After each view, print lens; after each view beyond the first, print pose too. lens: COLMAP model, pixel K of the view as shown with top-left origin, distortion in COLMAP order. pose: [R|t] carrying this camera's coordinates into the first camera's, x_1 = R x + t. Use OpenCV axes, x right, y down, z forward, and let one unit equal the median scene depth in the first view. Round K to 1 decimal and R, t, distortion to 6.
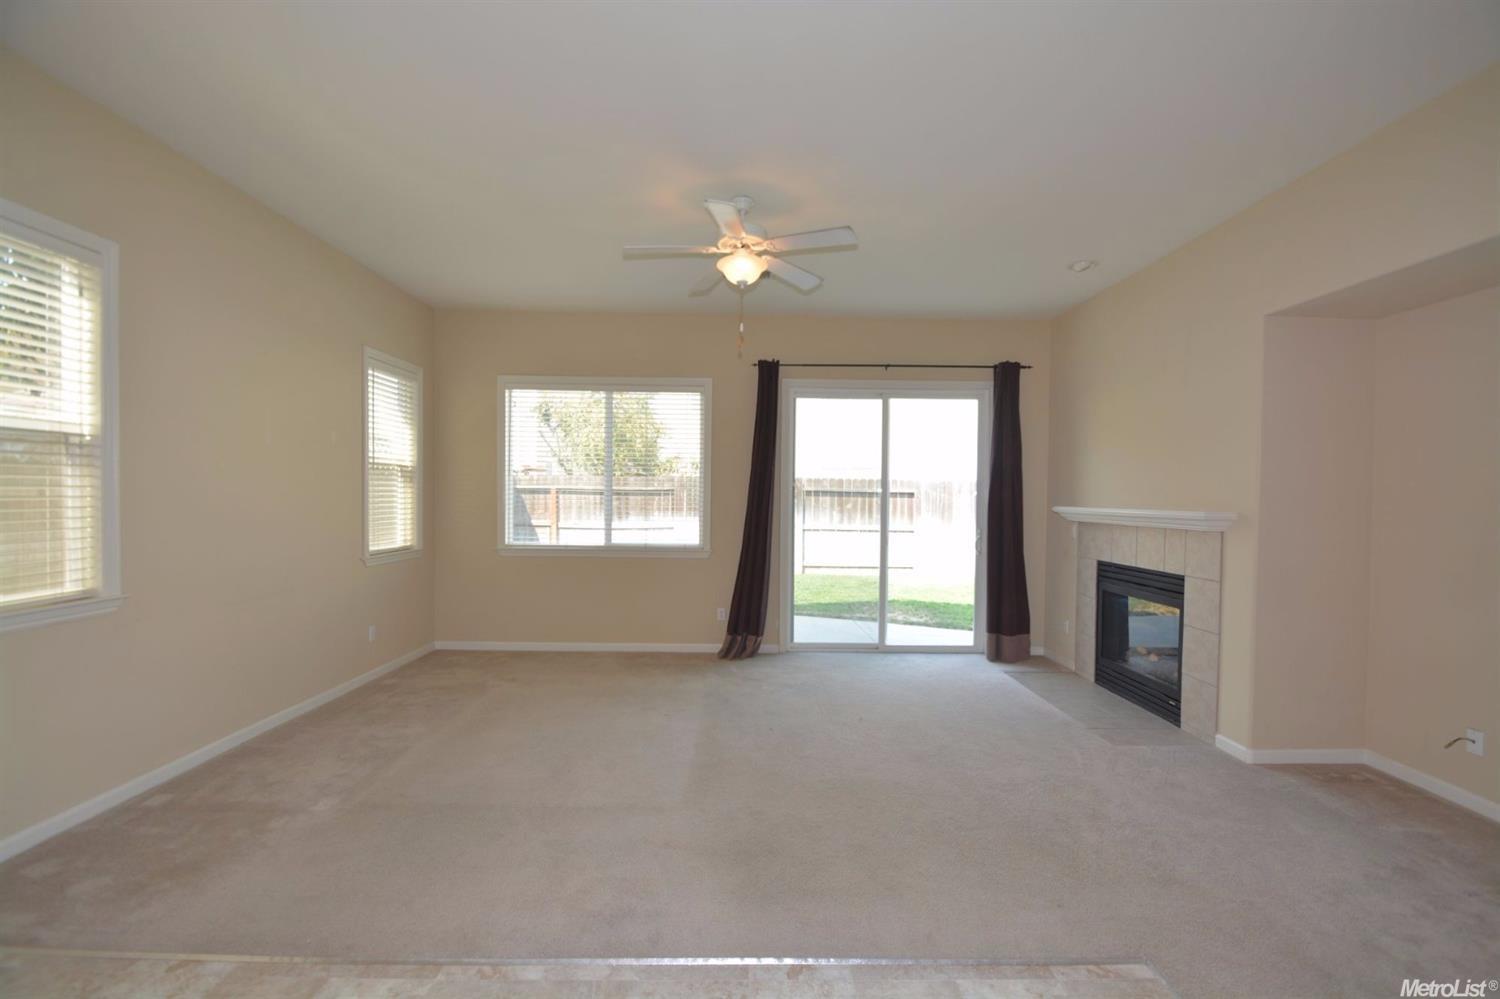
lens RADIAL K [[655.4, 0, 756.4], [0, 655.4, 511.6], [0, 0, 1]] dist [0.017689, -0.017330]
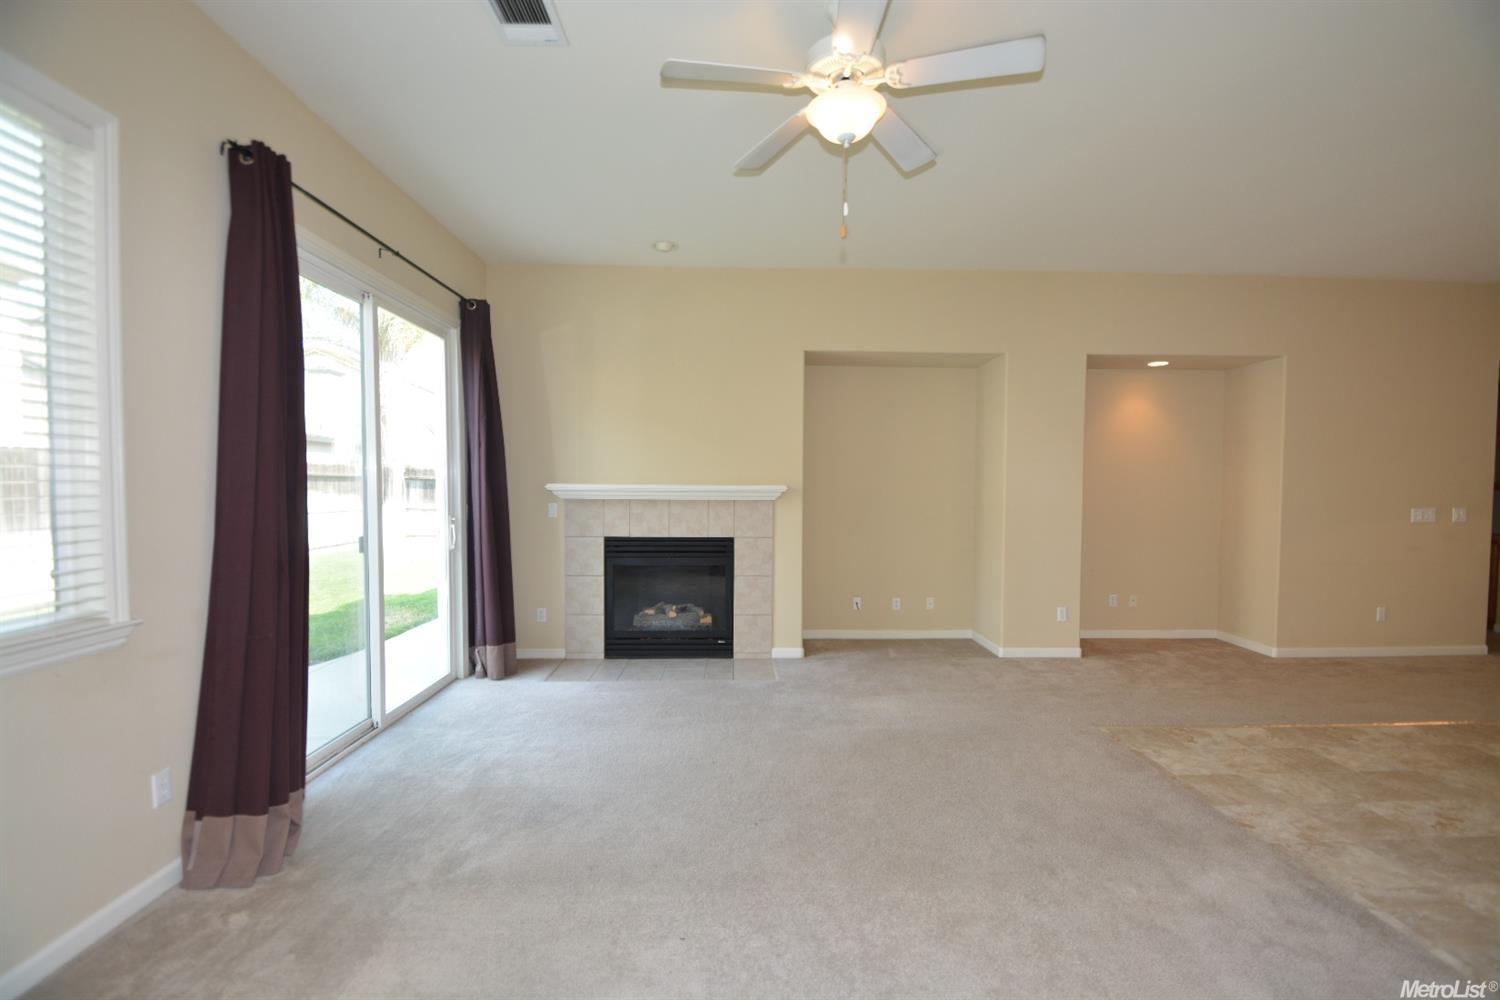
lens RADIAL K [[658.7, 0, 757.9], [0, 658.7, 510.5], [0, 0, 1]] dist [0.011033, -0.016444]
pose [[-0.014722, -0.052326, 0.998522, -0.529852], [0.014918, 0.998507, 0.052545, -0.016992], [-0.999780, 0.015669, -0.013919, 0.853244]]
